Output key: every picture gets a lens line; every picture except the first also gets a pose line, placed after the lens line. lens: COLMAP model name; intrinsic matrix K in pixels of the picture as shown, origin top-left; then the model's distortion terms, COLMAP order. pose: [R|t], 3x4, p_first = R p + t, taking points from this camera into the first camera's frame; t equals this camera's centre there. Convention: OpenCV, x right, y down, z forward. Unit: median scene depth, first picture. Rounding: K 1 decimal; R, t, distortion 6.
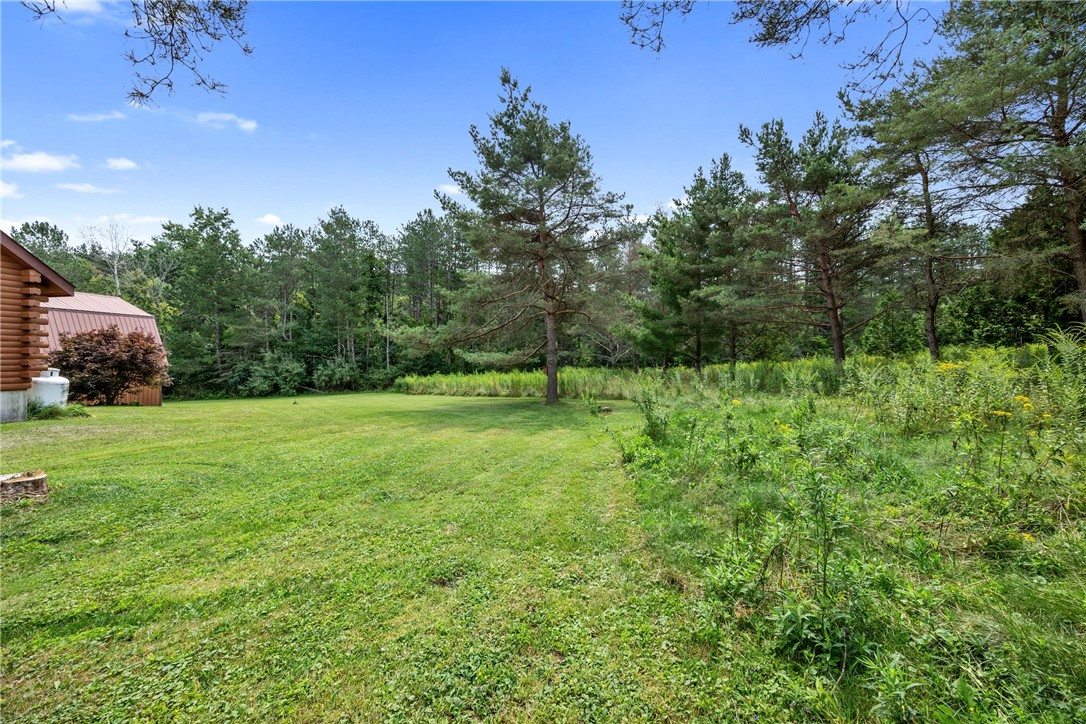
lens RADIAL K [[420.6, 0, 545.2], [0, 420.6, 355.6], [0, 0, 1]] dist [-0.005350, 0.000073]
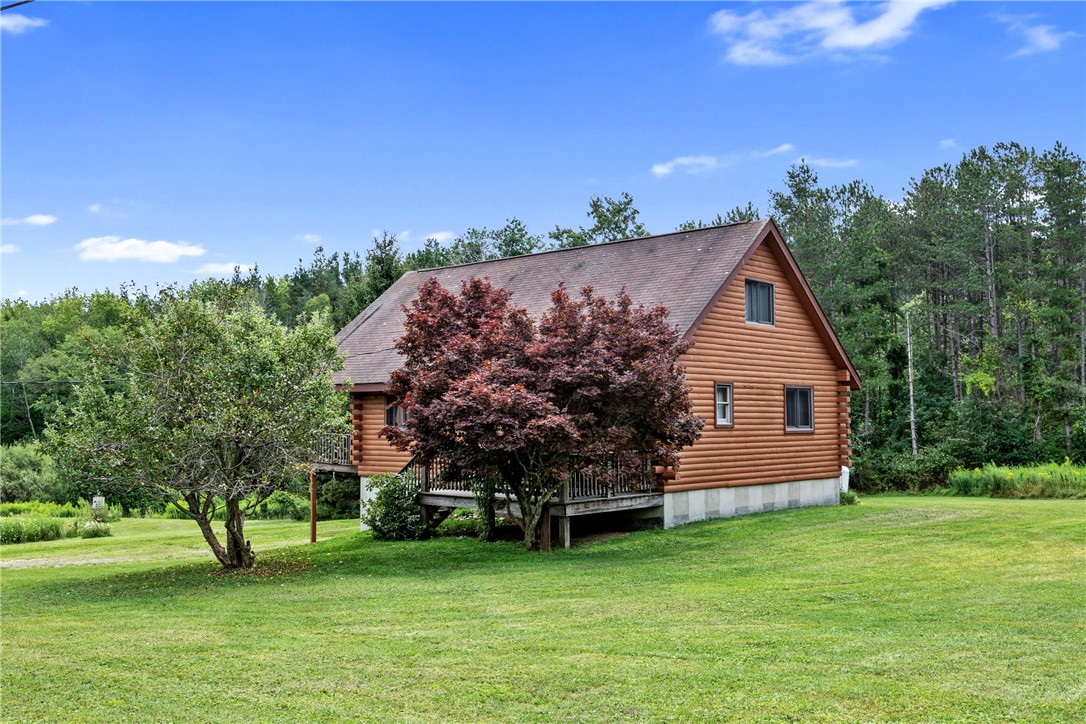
lens RADIAL K [[1063.1, 0, 541.8], [0, 1063.1, 361.3], [0, 0, 1]] dist [0.001823, 0.000000]
pose [[0.875532, -0.042999, -0.481243, -0.380325], [0.019299, 0.998349, -0.054093, -0.061433], [0.482775, 0.038073, 0.874916, -1.293245]]
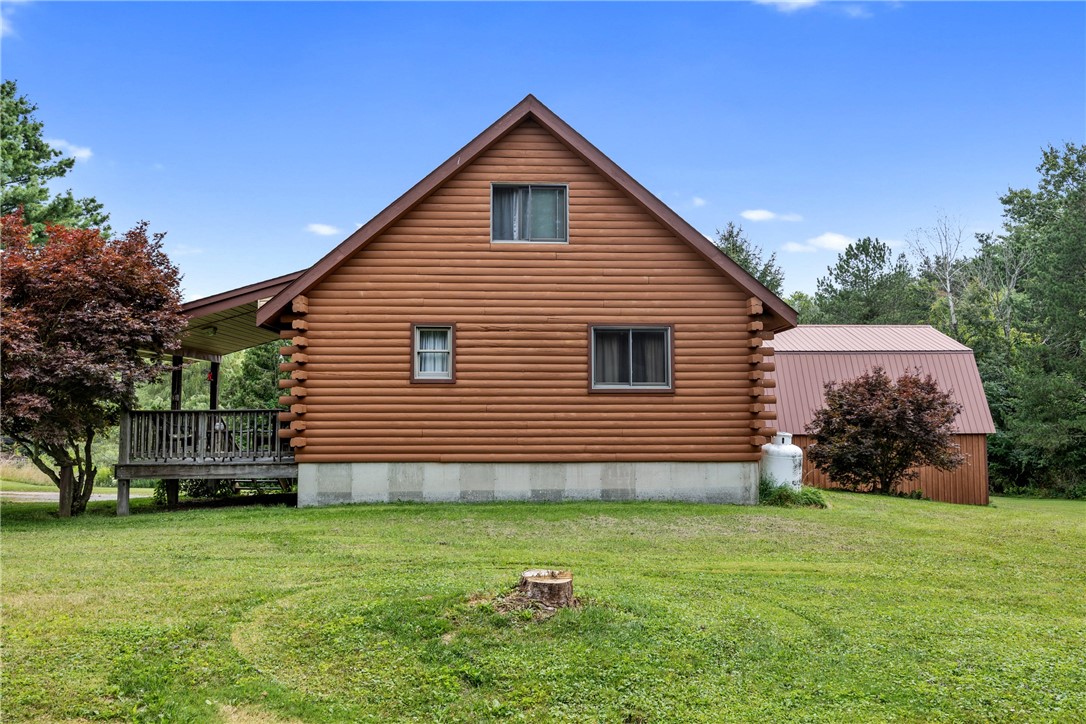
lens RADIAL K [[815.8, 0, 539.3], [0, 815.8, 353.7], [0, 0, 1]] dist [-0.003313, 0.004179]
pose [[0.262396, -0.088609, -0.960883, 0.030060], [0.012802, 0.996007, -0.088352, 0.009990], [0.964875, 0.010881, 0.262482, 0.174348]]
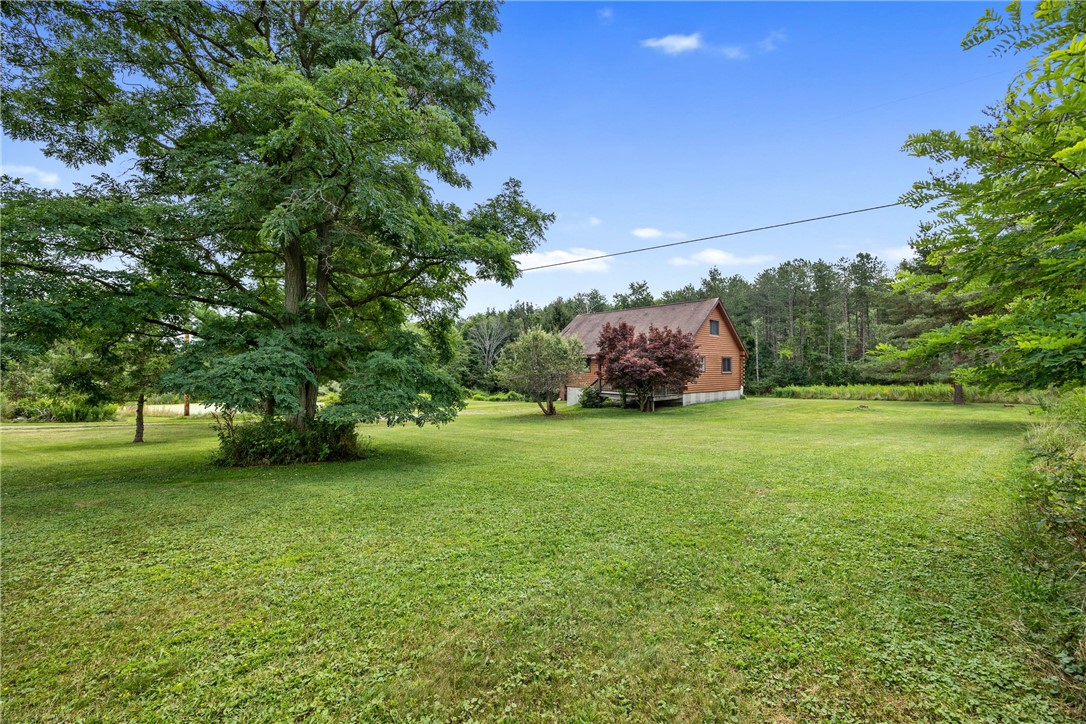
lens RADIAL K [[420.6, 0, 543.9], [0, 420.6, 361.1], [0, 0, 1]] dist [-0.005350, 0.000073]
pose [[0.814716, -0.014010, -0.579691, -0.417431], [0.010133, 0.999899, -0.009925, -0.078675], [0.579772, 0.002212, 0.814776, -1.657970]]
